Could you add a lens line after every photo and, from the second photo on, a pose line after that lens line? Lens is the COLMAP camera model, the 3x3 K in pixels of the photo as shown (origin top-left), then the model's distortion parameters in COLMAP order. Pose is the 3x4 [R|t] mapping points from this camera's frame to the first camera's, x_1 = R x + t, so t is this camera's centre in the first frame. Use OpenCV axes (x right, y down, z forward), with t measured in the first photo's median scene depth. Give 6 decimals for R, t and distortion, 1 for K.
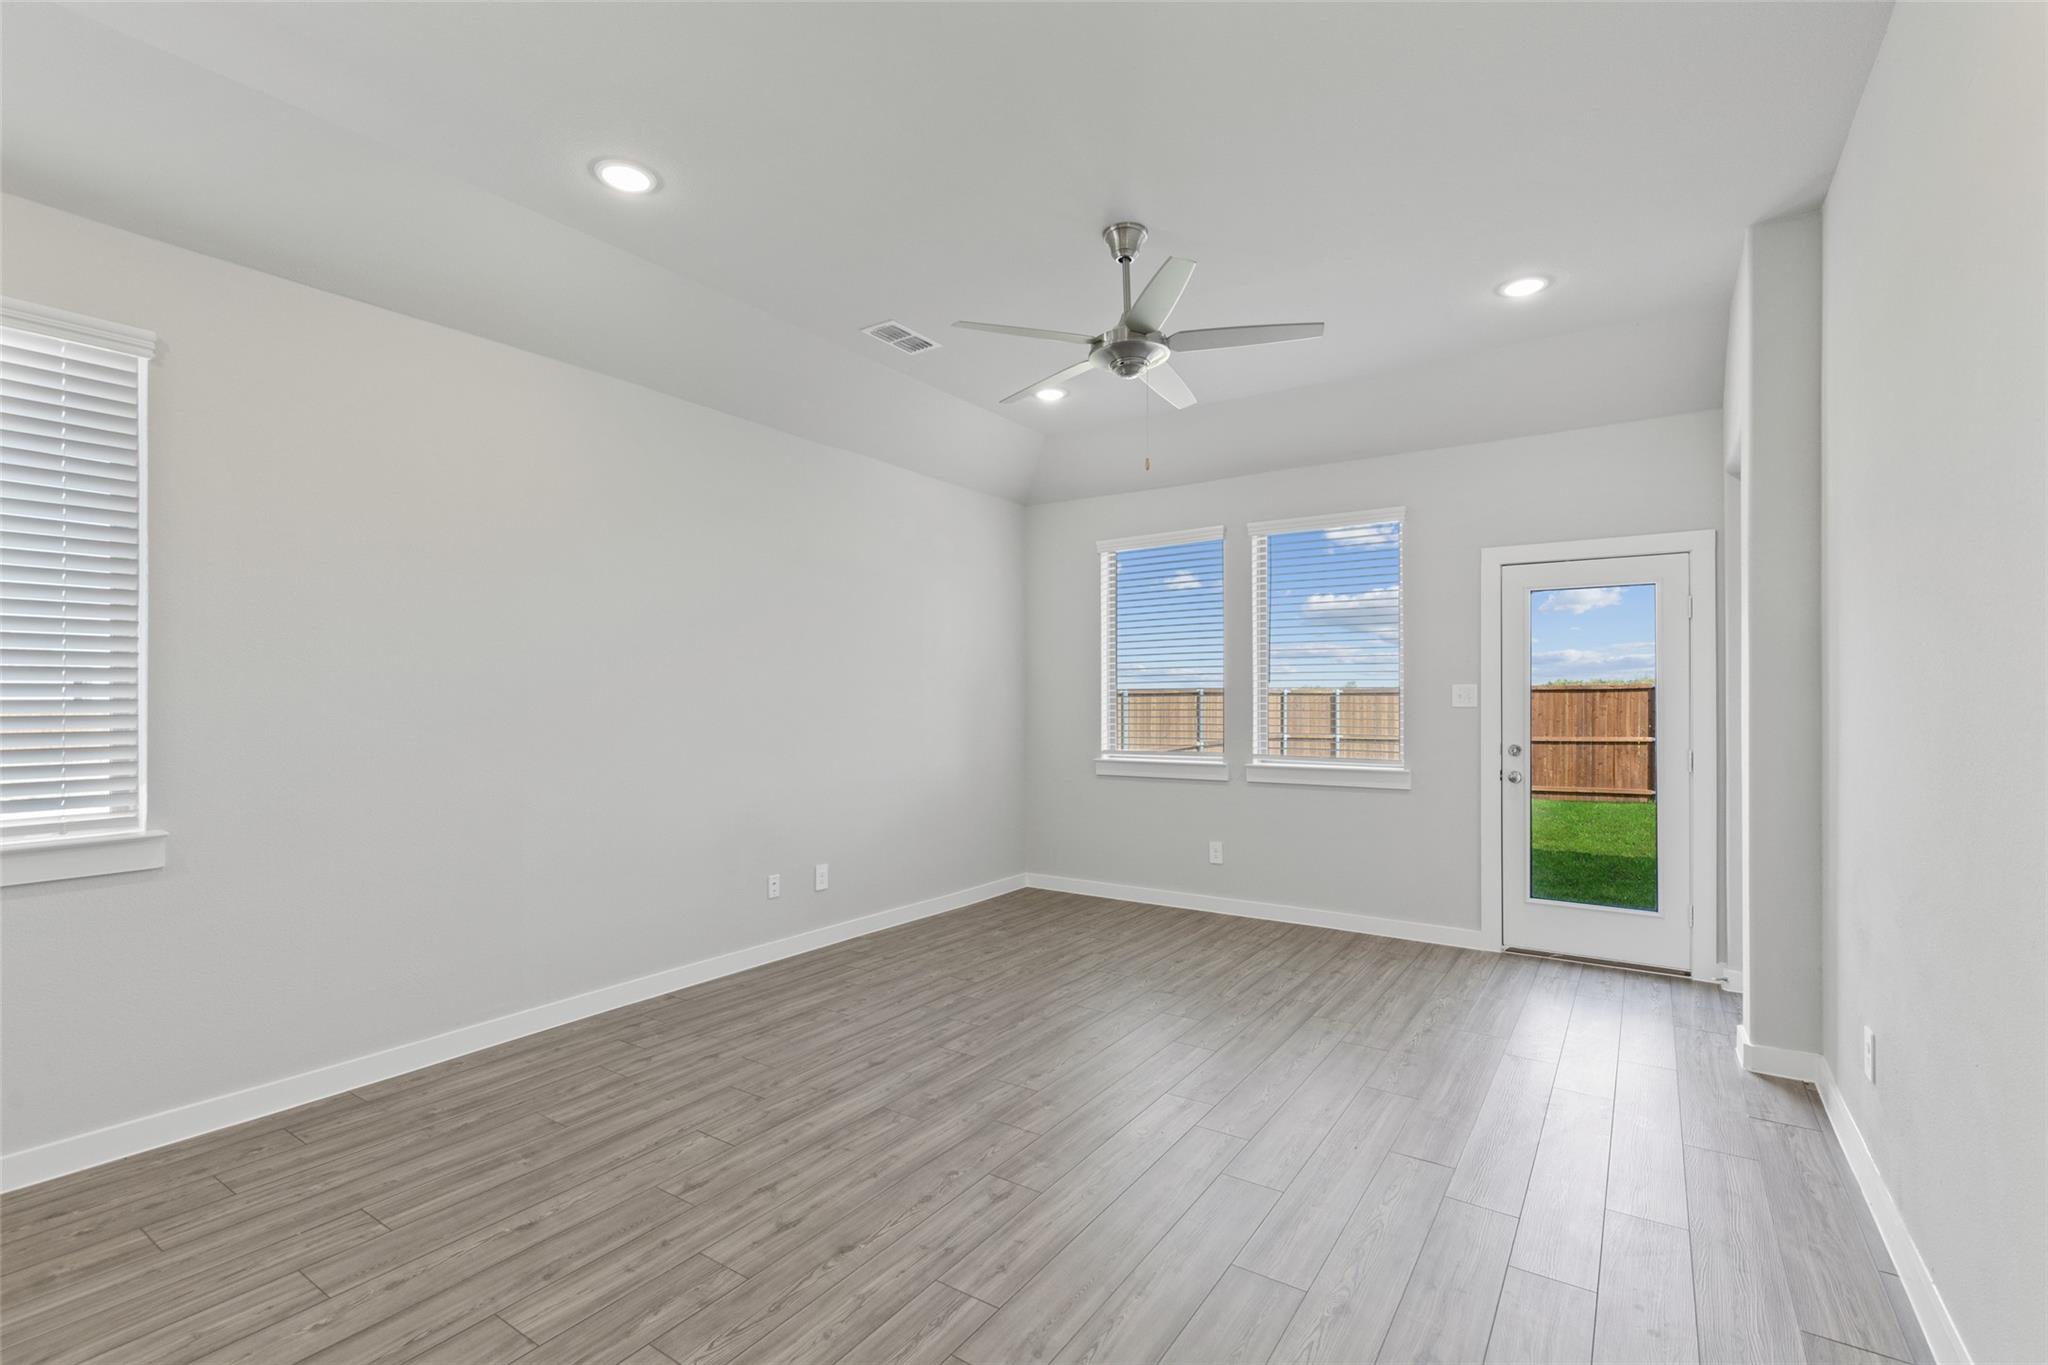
lens RADIAL K [[922.4, 0, 1022.0], [0, 922.4, 686.7], [0, 0, 1]] dist [0.026727, -0.000279]
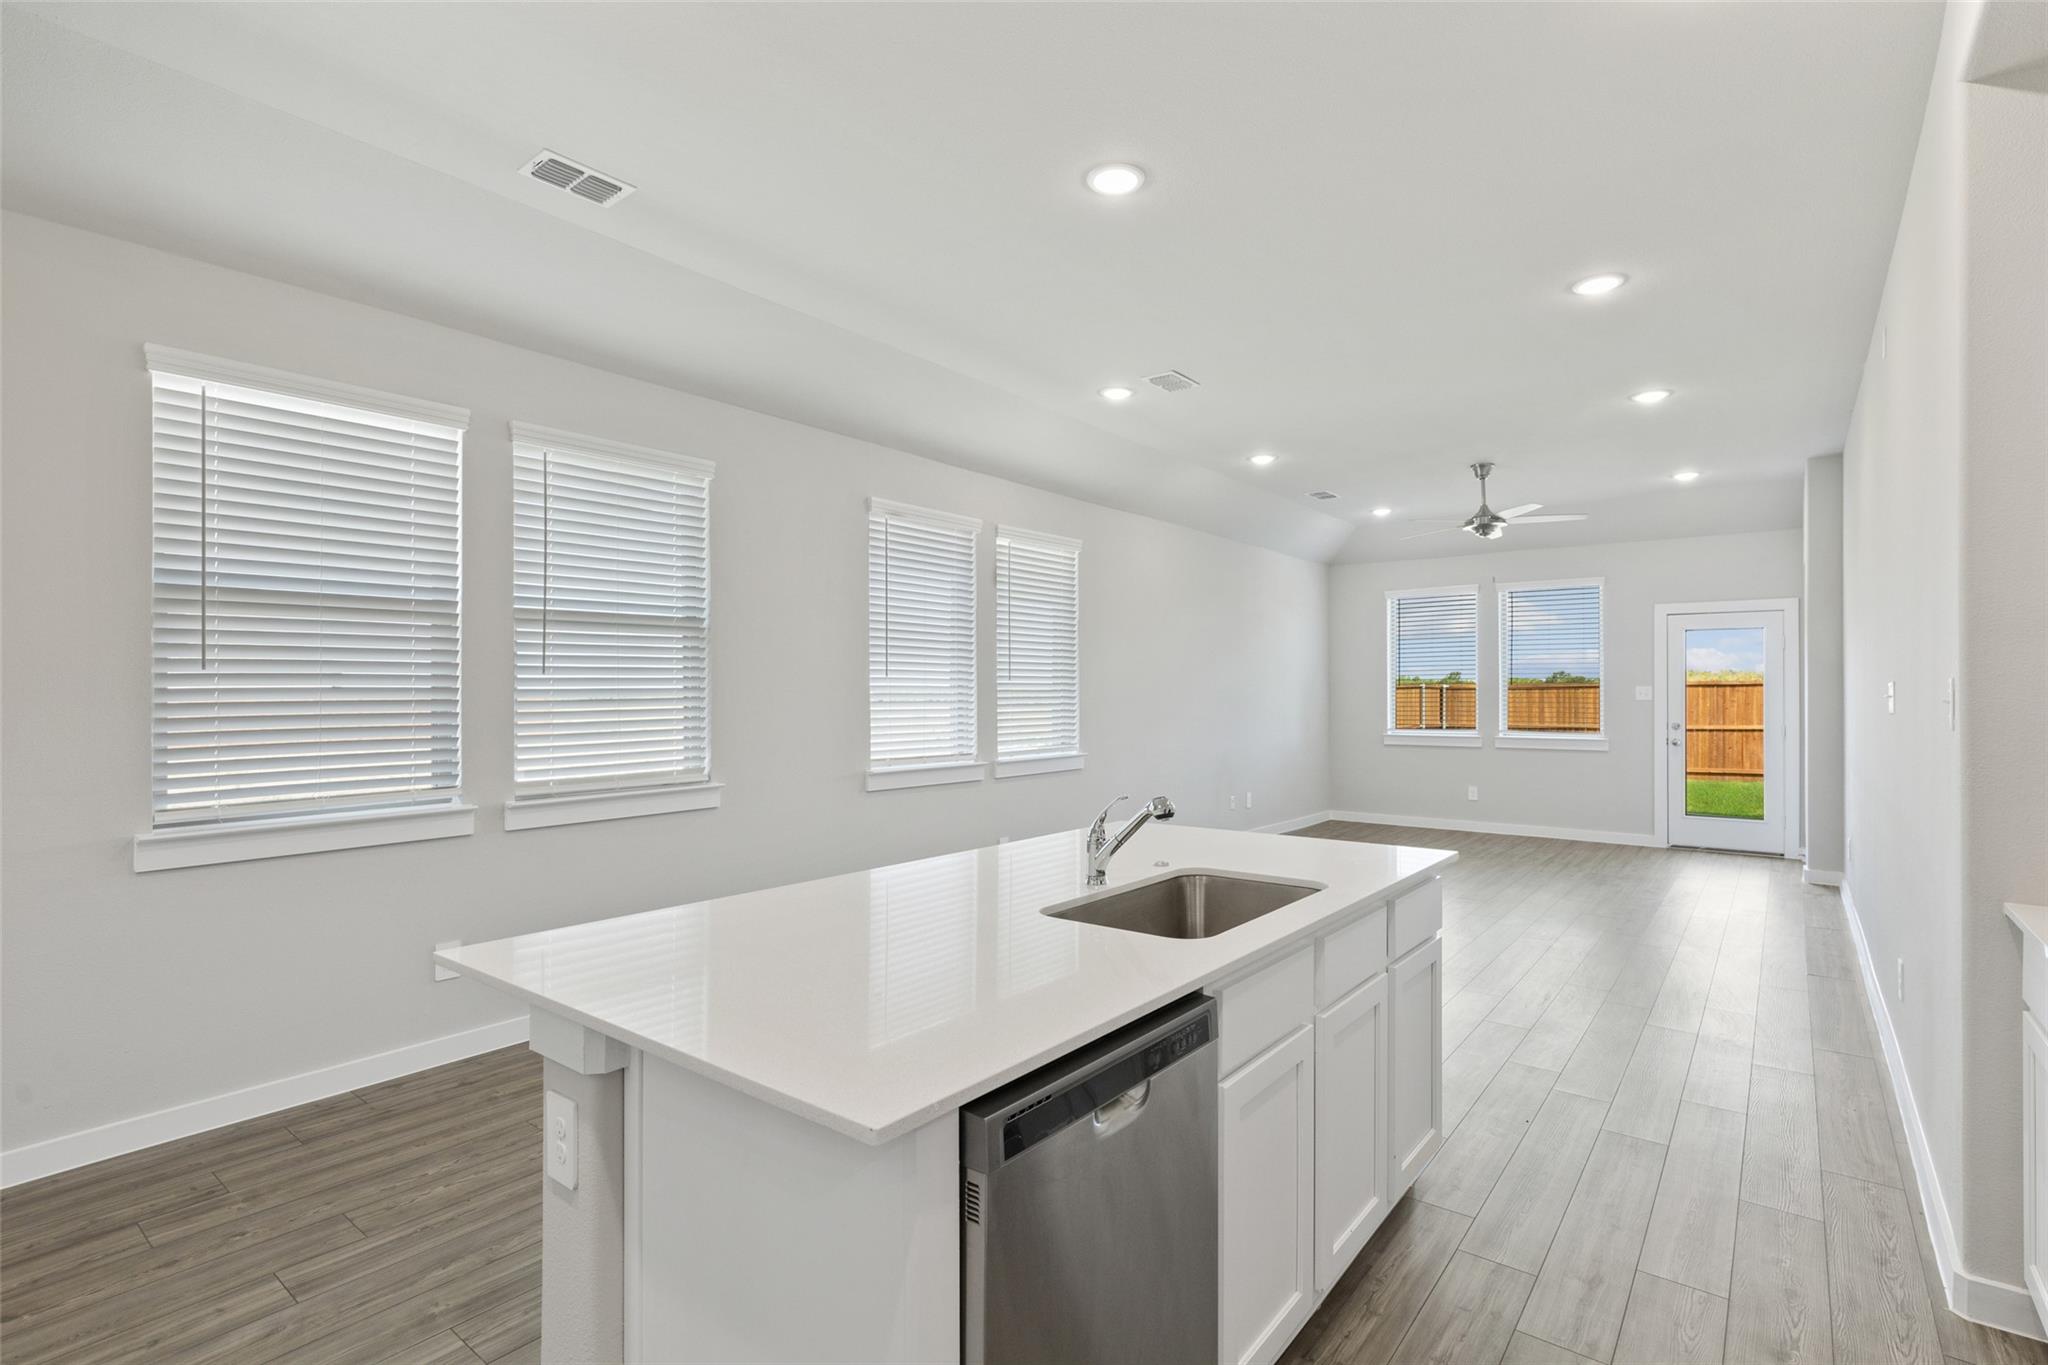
lens RADIAL K [[983.9, 0, 1024.0], [0, 983.9, 682.5], [0, 0, 1]] dist [0.022271, 0.000312]
pose [[0.998070, -0.001564, -0.062073, -0.515510], [0.001842, 0.999989, 0.004416, -0.019578], [0.062065, -0.004522, 0.998062, -0.832332]]
